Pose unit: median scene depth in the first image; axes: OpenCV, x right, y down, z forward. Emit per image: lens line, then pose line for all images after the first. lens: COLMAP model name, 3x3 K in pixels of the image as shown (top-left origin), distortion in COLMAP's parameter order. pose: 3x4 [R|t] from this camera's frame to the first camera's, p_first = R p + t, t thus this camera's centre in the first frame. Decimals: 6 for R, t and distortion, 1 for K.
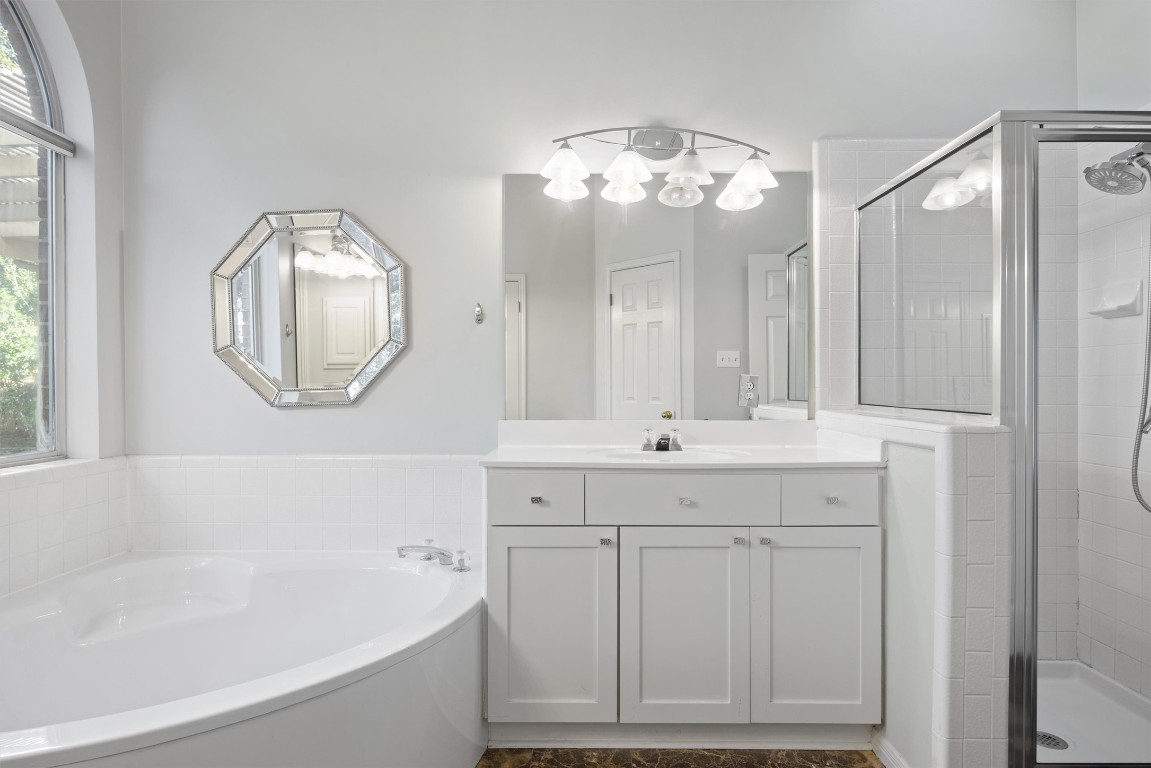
lens RADIAL K [[639.1, 0, 561.6], [0, 639.1, 387.3], [0, 0, 1]] dist [0.000277, -0.000081]
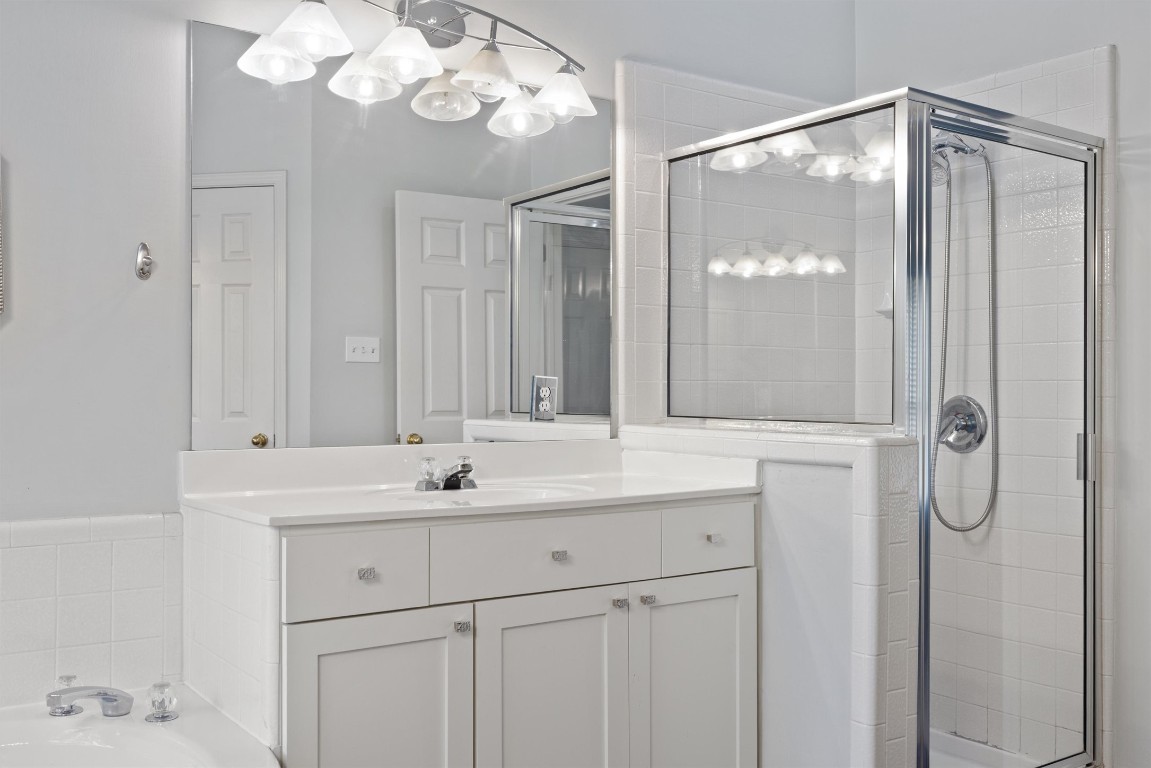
lens RADIAL K [[1058.5, 0, 574.1], [0, 1058.5, 397.8], [0, 0, 1]] dist [0.012164, -0.001452]
pose [[0.822492, -0.000655, 0.568776, -0.362854], [-0.001188, 0.999995, 0.002869, 0.000805], [-0.568775, -0.003036, 0.822488, 0.024412]]
